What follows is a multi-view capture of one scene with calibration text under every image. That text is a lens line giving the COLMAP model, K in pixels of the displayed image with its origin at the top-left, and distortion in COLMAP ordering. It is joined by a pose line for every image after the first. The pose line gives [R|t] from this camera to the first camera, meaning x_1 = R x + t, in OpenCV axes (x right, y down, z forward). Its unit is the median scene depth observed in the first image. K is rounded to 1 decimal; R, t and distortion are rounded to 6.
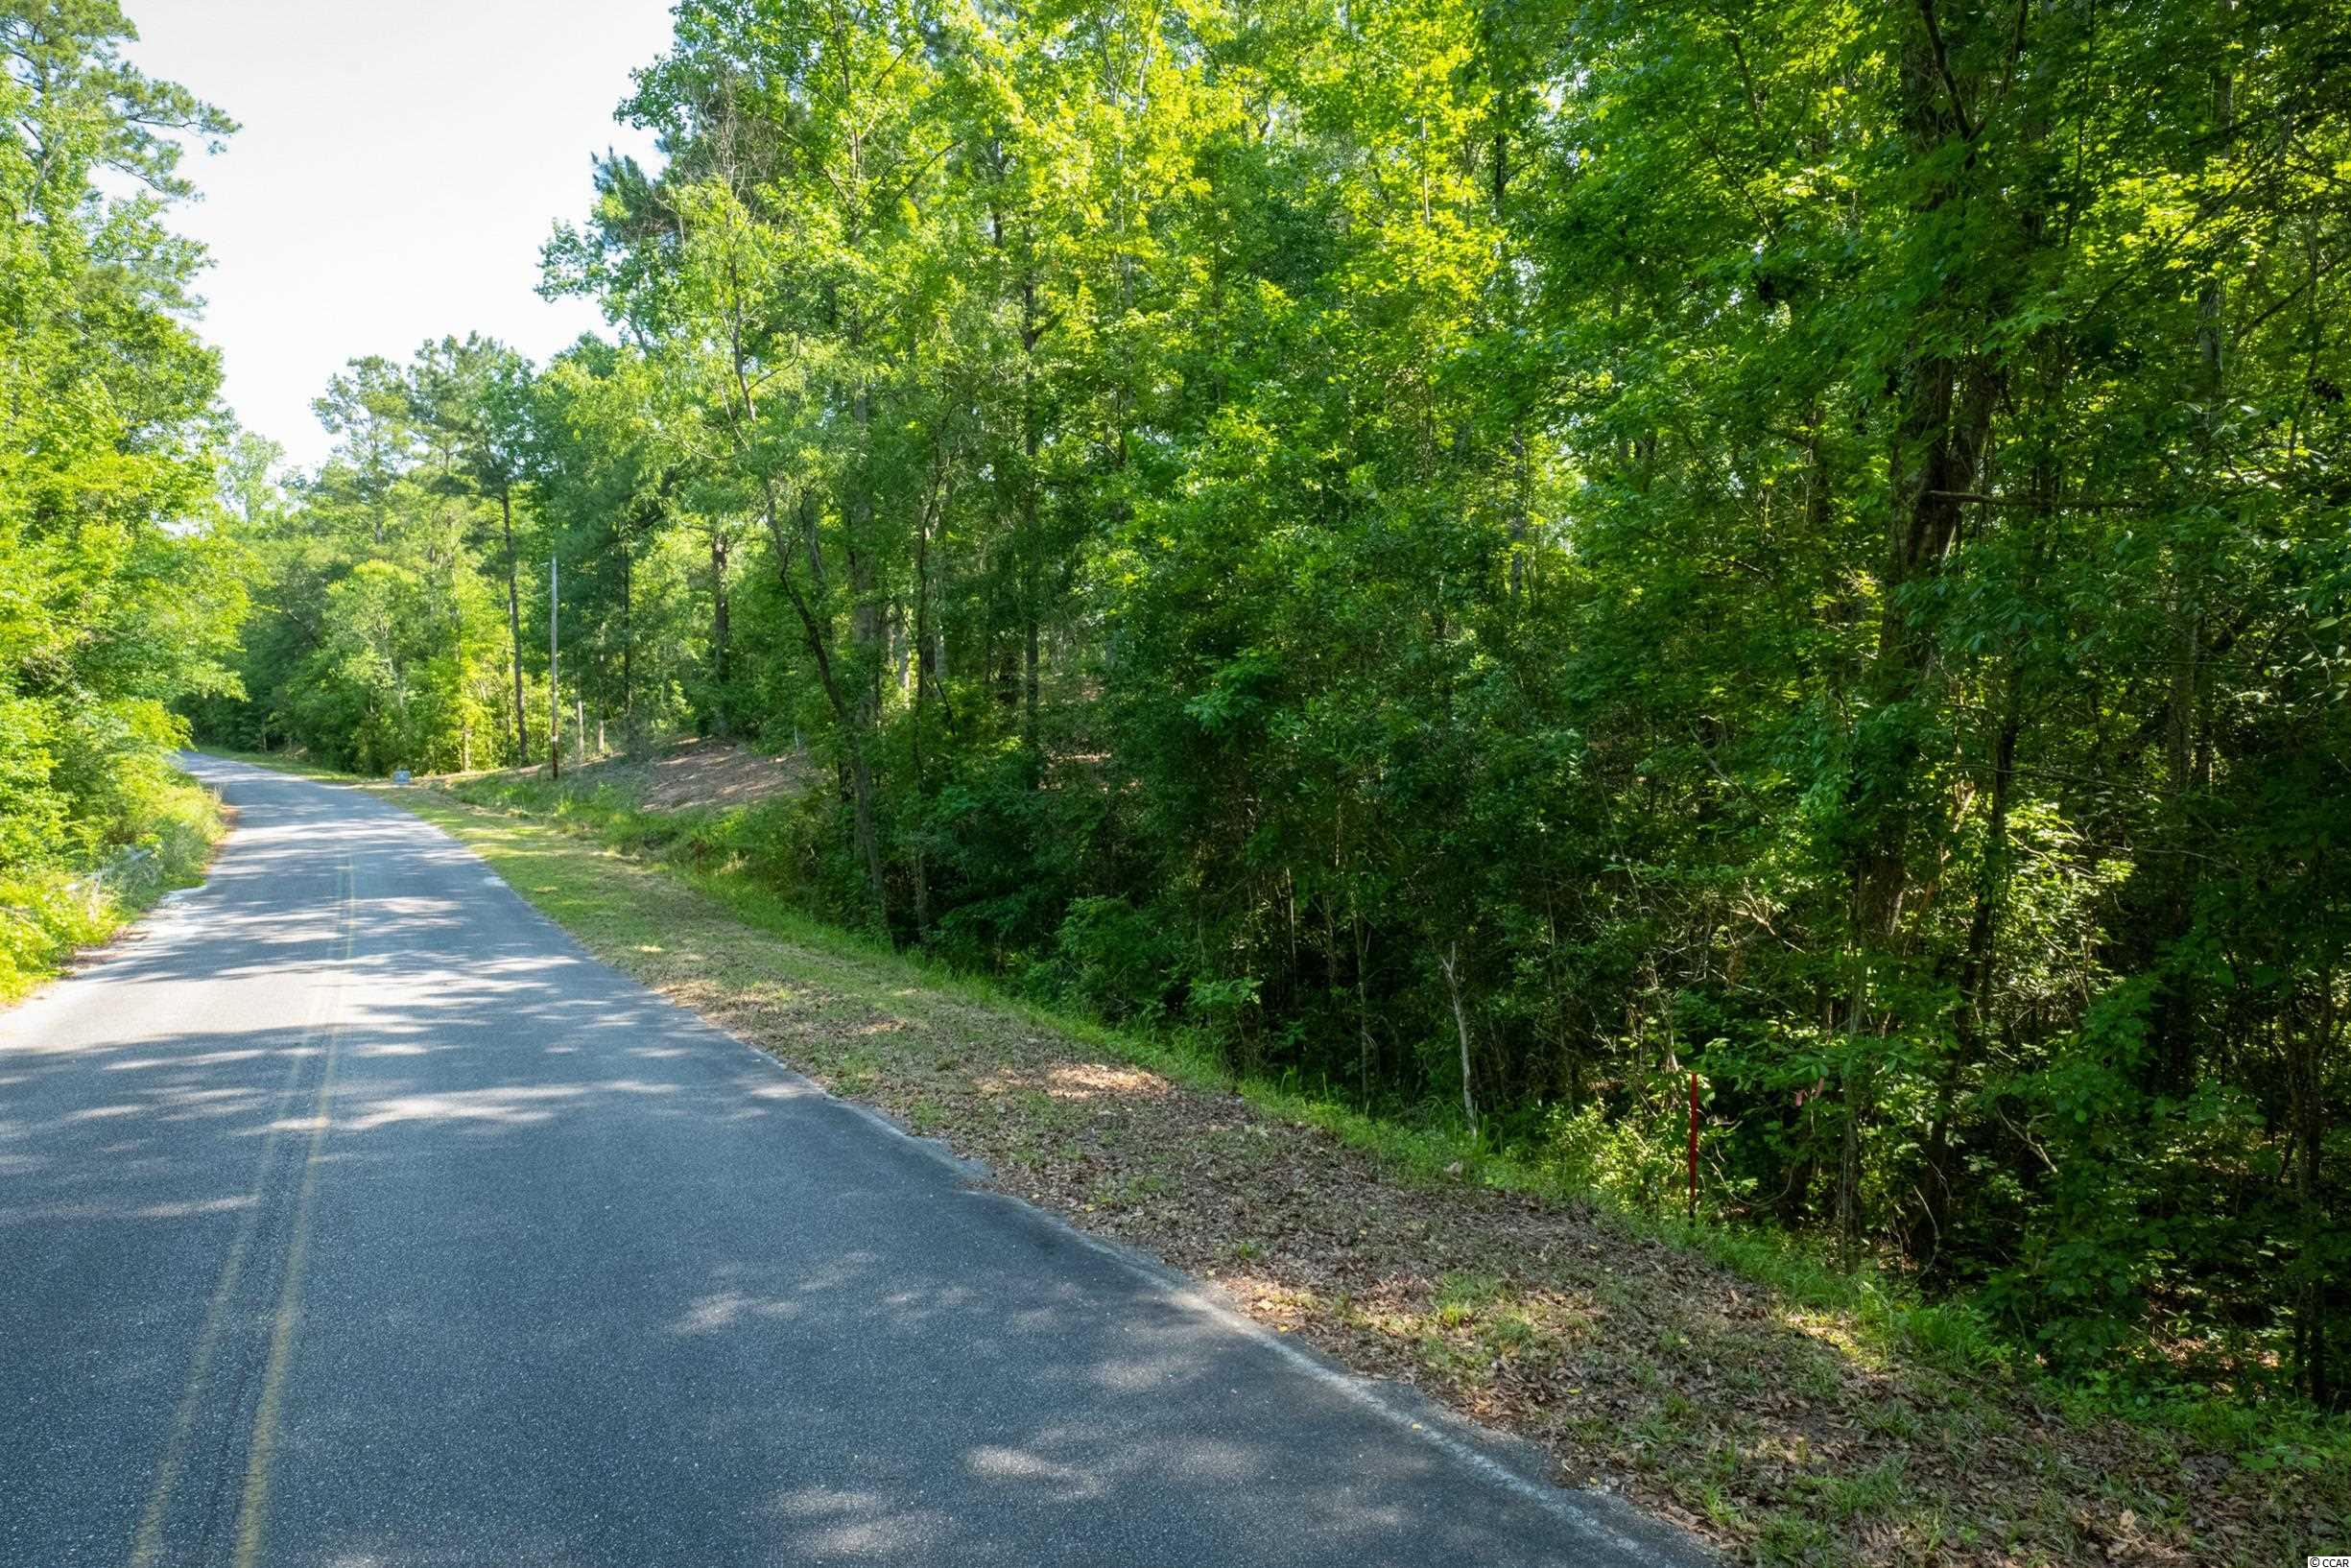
lens RADIAL K [[1404.1, 0, 1175.5], [0, 1404.1, 784.0], [0, 0, 1]] dist [0.005635, 0.004535]
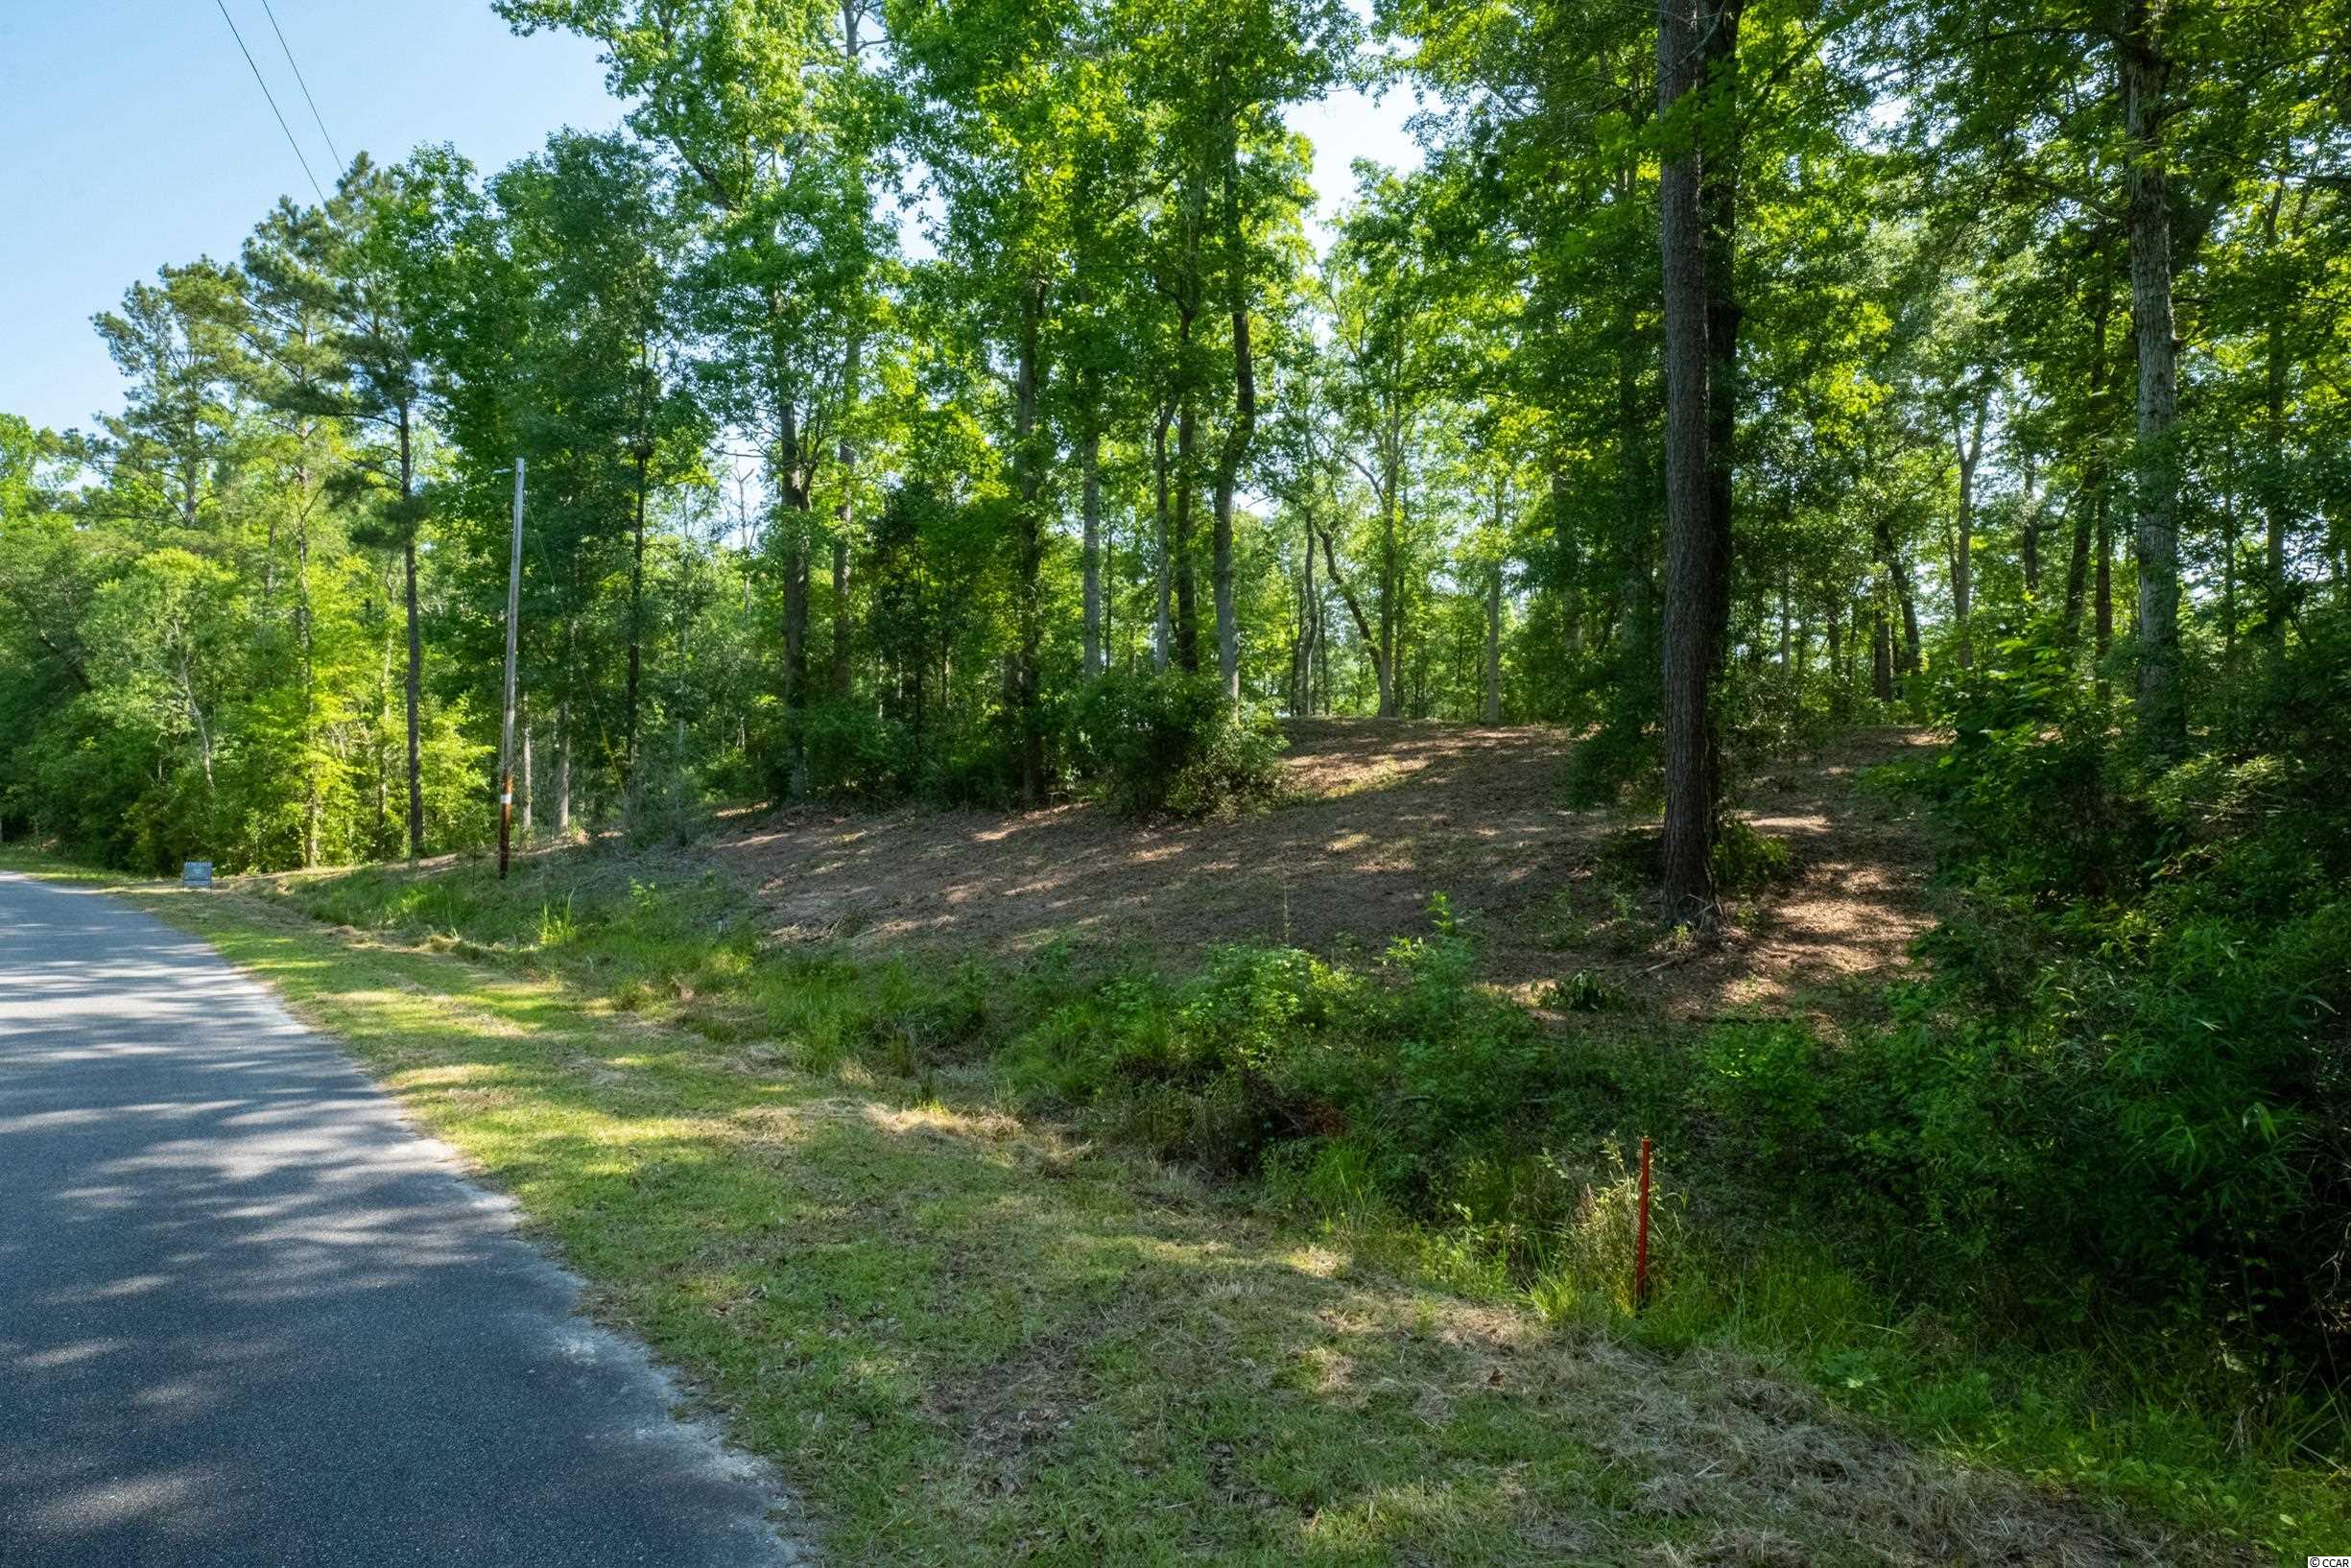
lens RADIAL K [[1352.3, 0, 1175.5], [0, 1352.3, 784.0], [0, 0, 1]] dist [0.000025, -0.020920]
pose [[0.993317, 0.005863, 0.115268, -0.193290], [0.003408, 0.996784, -0.080062, 0.003087], [-0.115367, 0.079919, 0.990103, 0.362125]]
